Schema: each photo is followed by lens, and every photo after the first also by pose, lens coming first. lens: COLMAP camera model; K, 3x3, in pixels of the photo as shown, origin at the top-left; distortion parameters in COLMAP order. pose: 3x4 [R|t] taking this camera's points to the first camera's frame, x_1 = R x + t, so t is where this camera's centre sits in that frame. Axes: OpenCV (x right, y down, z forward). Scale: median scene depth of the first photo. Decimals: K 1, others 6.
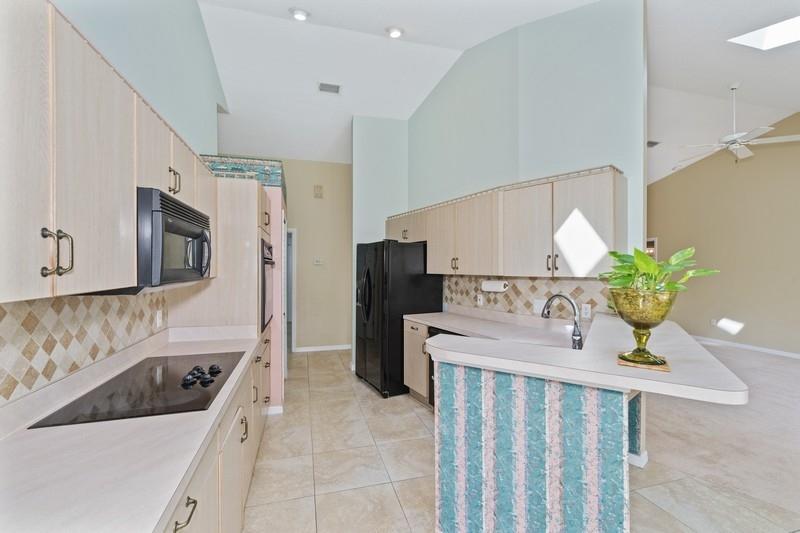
lens RADIAL K [[343.8, 0, 399.6], [0, 343.8, 266.2], [0, 0, 1]] dist [0.001938, 0.000932]
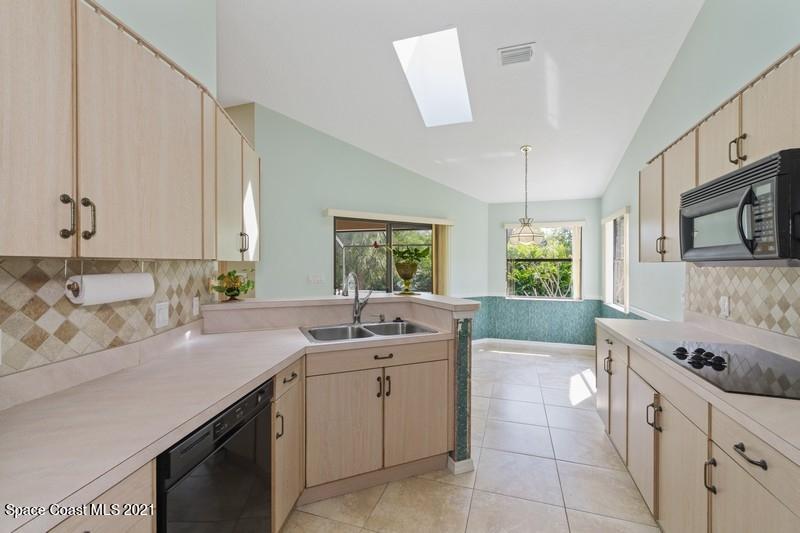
lens RADIAL K [[343.8, 0, 400.4], [0, 343.8, 265.6], [0, 0, 1]] dist [0.001938, 0.000932]
pose [[-0.829625, -0.003693, 0.558309, -0.215084], [-0.002216, 0.999992, 0.003322, 0.031451], [-0.558317, 0.001519, -0.829627, 1.156487]]
